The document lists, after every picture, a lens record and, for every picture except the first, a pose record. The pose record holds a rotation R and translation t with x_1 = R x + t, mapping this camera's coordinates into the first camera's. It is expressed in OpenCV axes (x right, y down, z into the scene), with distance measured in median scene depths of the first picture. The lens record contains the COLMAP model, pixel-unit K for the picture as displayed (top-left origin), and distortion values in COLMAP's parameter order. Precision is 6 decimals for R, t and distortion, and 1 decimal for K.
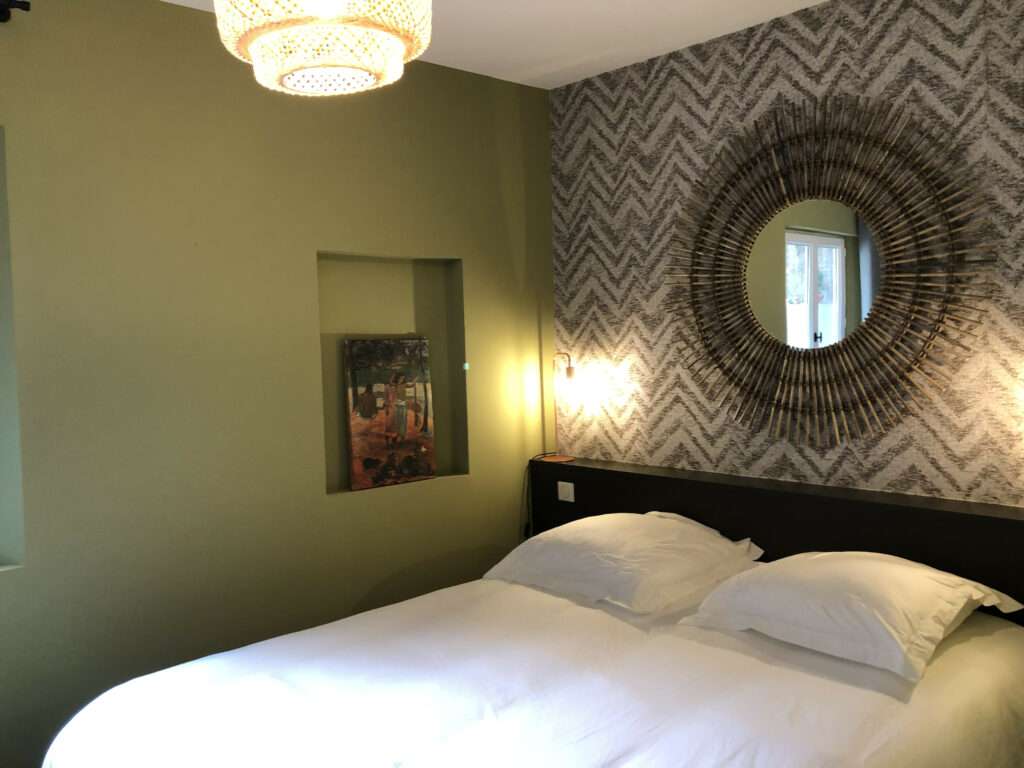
lens RADIAL K [[837.0, 0, 509.9], [0, 837.0, 386.7], [0, 0, 1]] dist [0.046988, -0.080969]
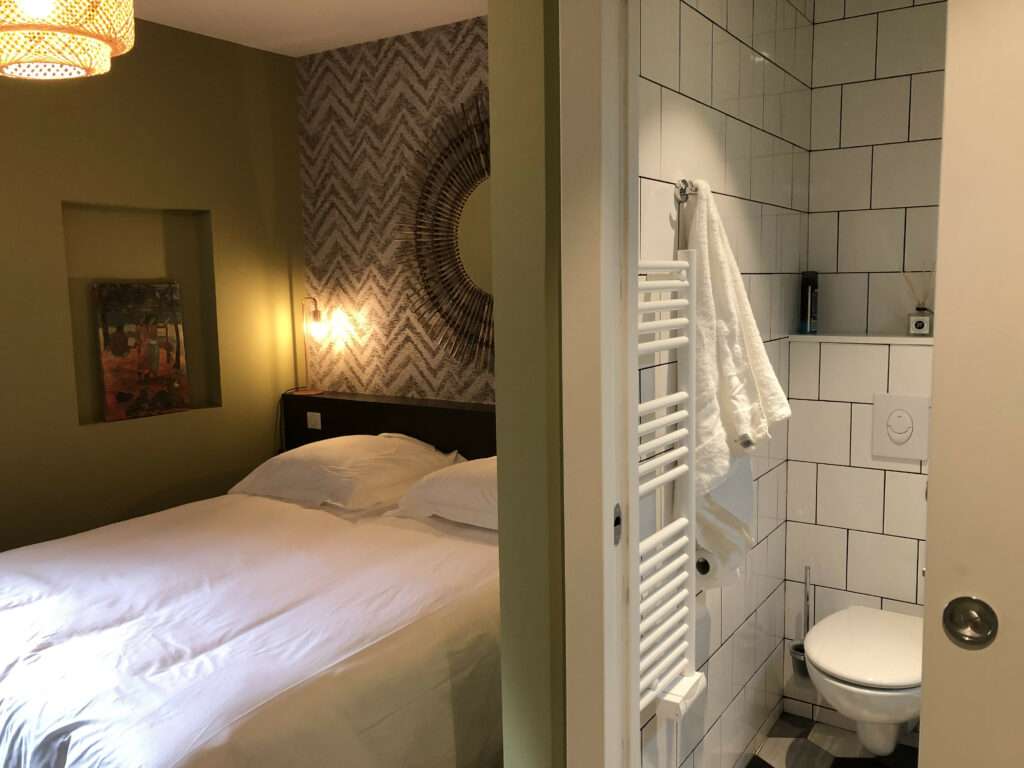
lens RADIAL K [[837.0, 0, 517.5], [0, 837.0, 384.6], [0, 0, 1]] dist [0.046988, -0.080969]
pose [[0.974012, -0.014726, 0.226019, 0.086359], [0.000532, 0.998030, 0.062732, 0.006094], [-0.226498, -0.060982, 0.972101, -0.183812]]
